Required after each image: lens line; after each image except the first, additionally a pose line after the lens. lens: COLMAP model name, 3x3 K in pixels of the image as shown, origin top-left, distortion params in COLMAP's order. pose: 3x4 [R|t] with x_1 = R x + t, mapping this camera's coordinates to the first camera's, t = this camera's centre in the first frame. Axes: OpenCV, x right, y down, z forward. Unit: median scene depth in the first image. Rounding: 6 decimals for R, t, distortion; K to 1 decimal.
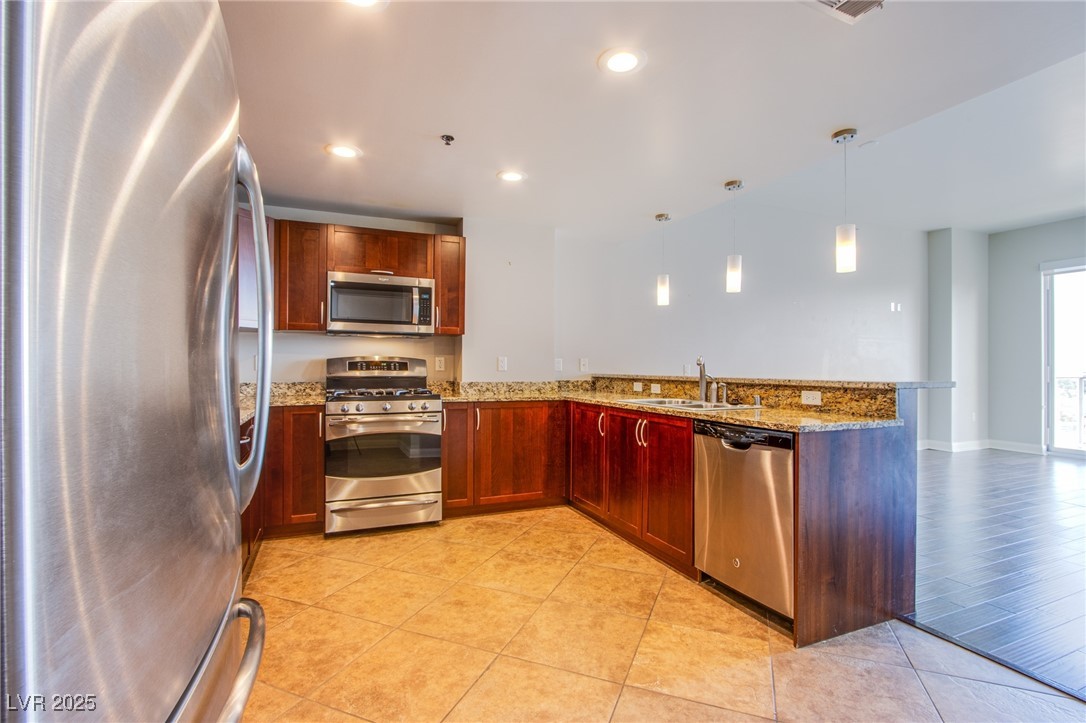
lens RADIAL K [[503.3, 0, 537.2], [0, 503.3, 362.0], [0, 0, 1]] dist [-0.017771, 0.003280]
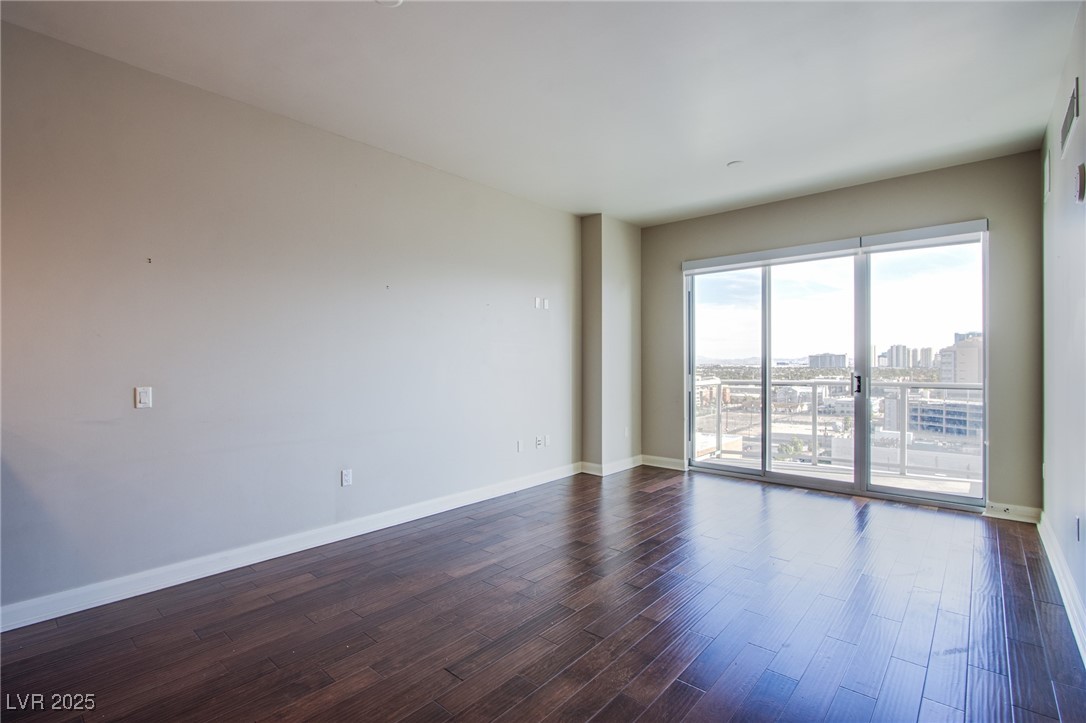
lens RADIAL K [[503.3, 0, 533.4], [0, 503.3, 367.9], [0, 0, 1]] dist [-0.017771, 0.003280]
pose [[0.904959, -0.008787, 0.425407, 0.866220], [0.002956, 0.999892, 0.014366, -0.042802], [-0.425488, -0.011743, 0.904888, 0.650513]]
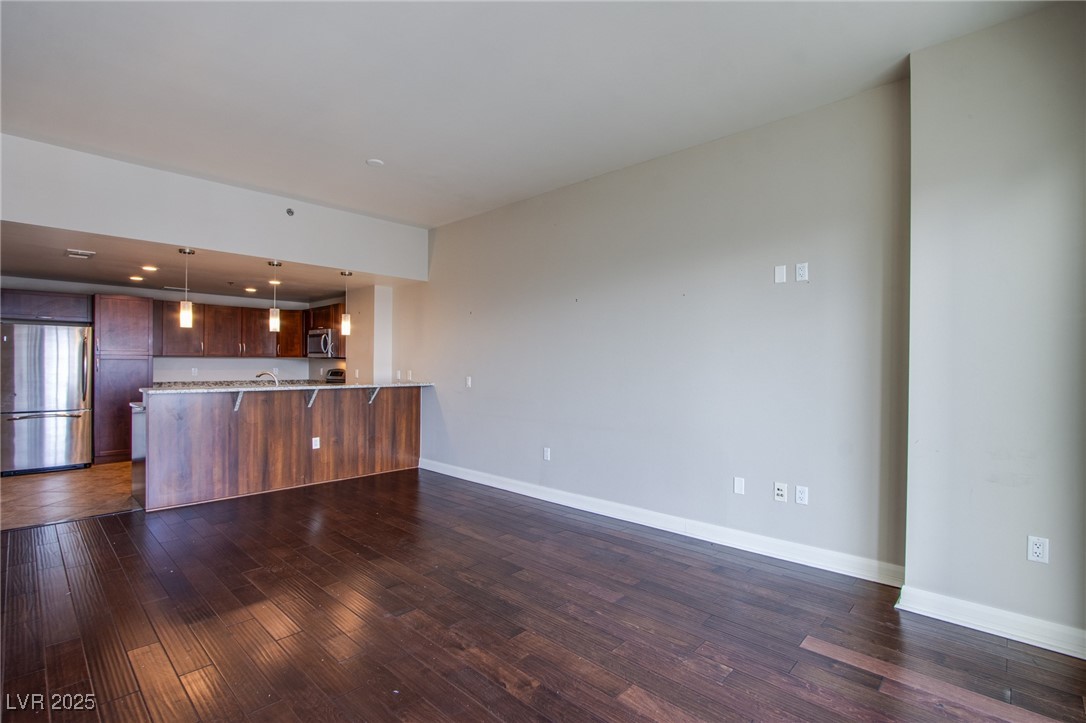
lens RADIAL K [[503.3, 0, 539.3], [0, 503.3, 365.3], [0, 0, 1]] dist [-0.017771, 0.003280]
pose [[0.402277, 0.004502, -0.915507, 2.607178], [0.002834, 0.999977, 0.006162, -0.050967], [0.915514, -0.005074, 0.402255, 1.358859]]
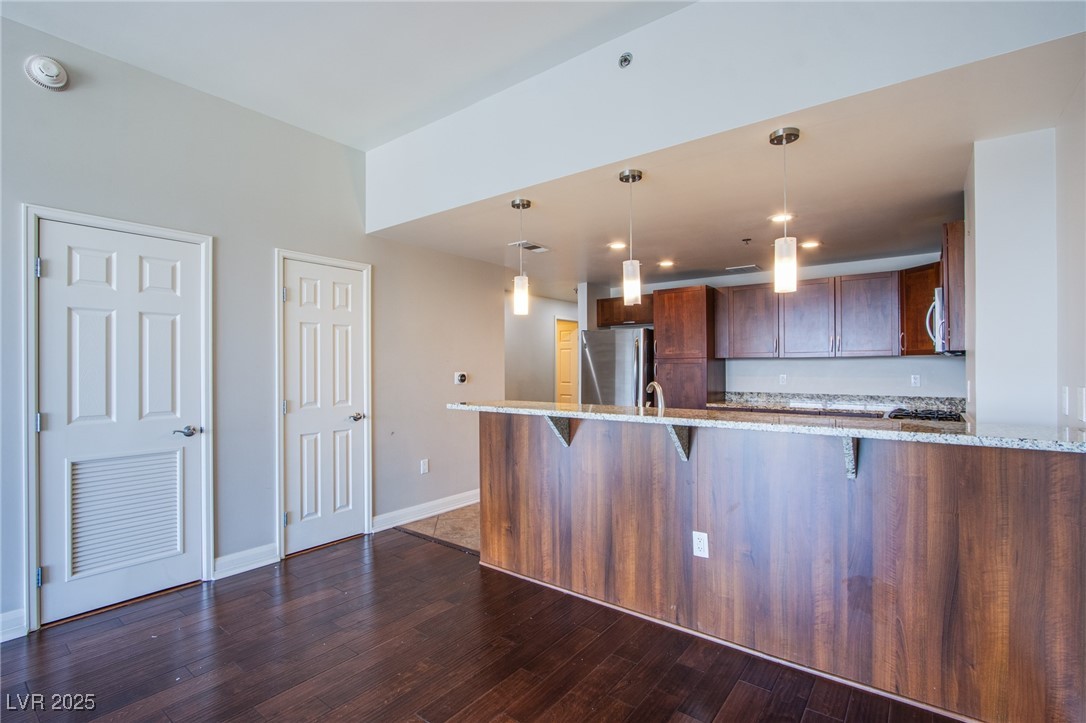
lens RADIAL K [[503.3, 0, 537.7], [0, 503.3, 366.5], [0, 0, 1]] dist [-0.017771, 0.003280]
pose [[-0.870399, -0.000804, -0.492347, 1.120040], [0.005211, 0.999928, -0.010845, -0.037970], [0.492320, -0.012005, -0.870332, 1.976250]]
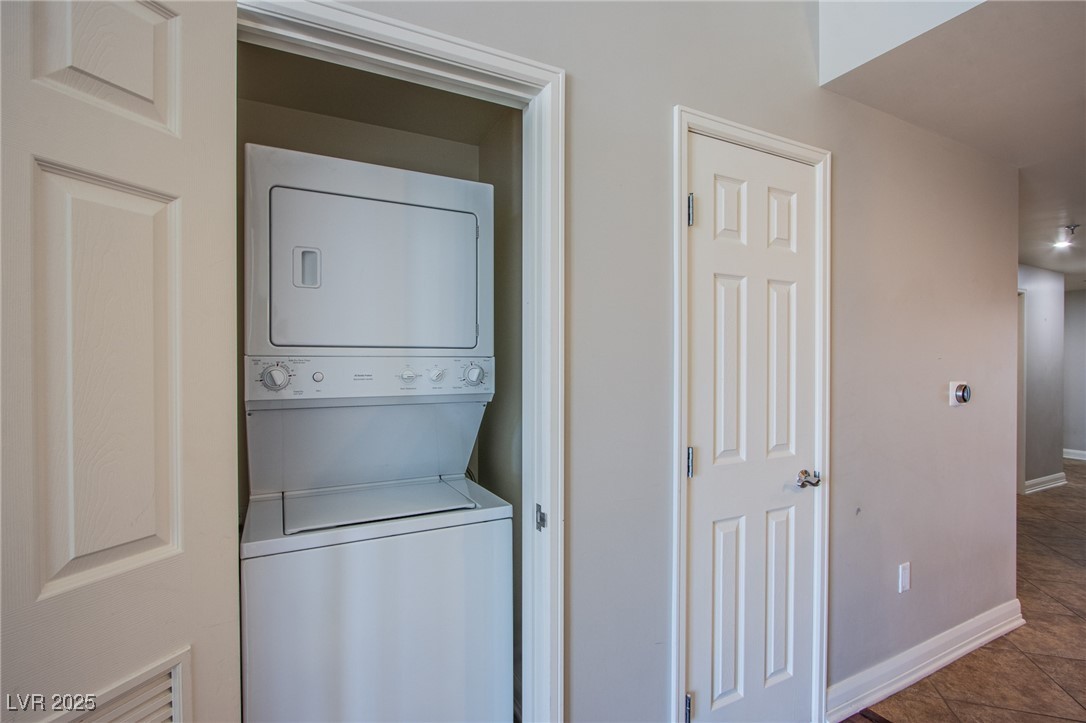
lens RADIAL K [[503.3, 0, 535.4], [0, 503.3, 363.8], [0, 0, 1]] dist [-0.017771, 0.003280]
pose [[-0.997160, -0.005746, -0.075098, 1.267903], [-0.005249, 0.999963, -0.006816, -0.058477], [0.075134, -0.006402, -0.997153, 1.124633]]
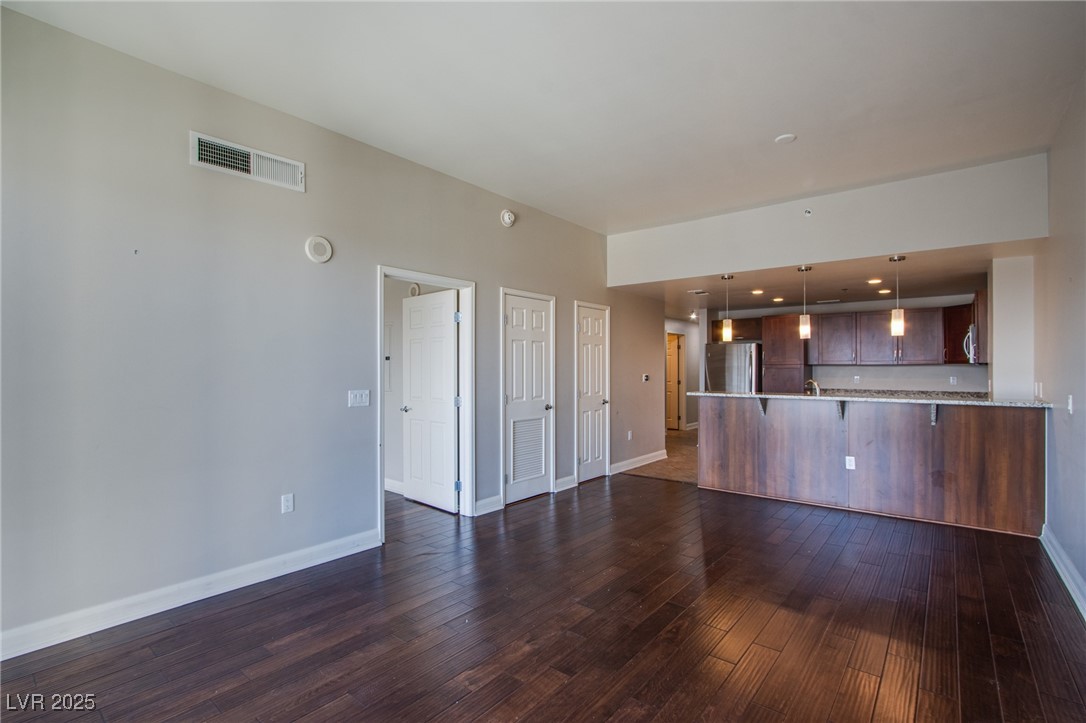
lens RADIAL K [[503.3, 0, 540.0], [0, 503.3, 365.6], [0, 0, 1]] dist [-0.017771, 0.003280]
pose [[-0.882314, -0.005504, -0.470629, 2.189920], [0.002319, 0.999869, -0.016041, -0.042467], [0.470656, -0.015244, -0.882185, 2.365945]]
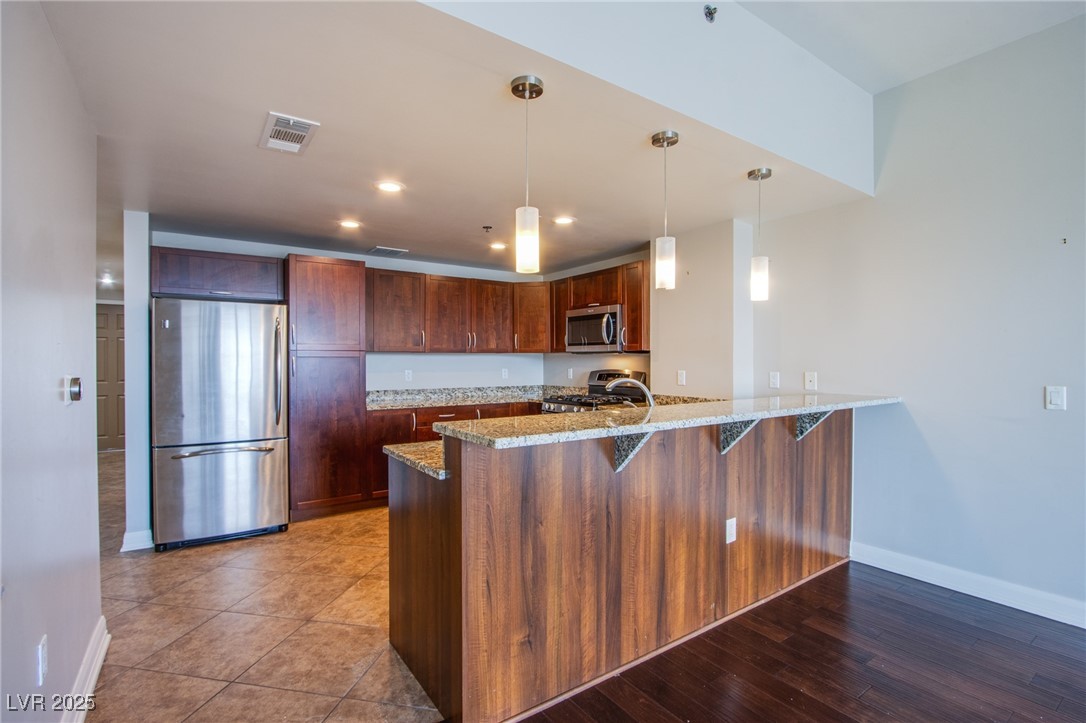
lens RADIAL K [[503.3, 0, 540.4], [0, 503.3, 364.5], [0, 0, 1]] dist [-0.017771, 0.003280]
pose [[0.207123, 0.001718, -0.978313, 1.264319], [0.012758, 0.999909, 0.004457, -0.046623], [0.978232, -0.013405, 0.207082, 0.816014]]
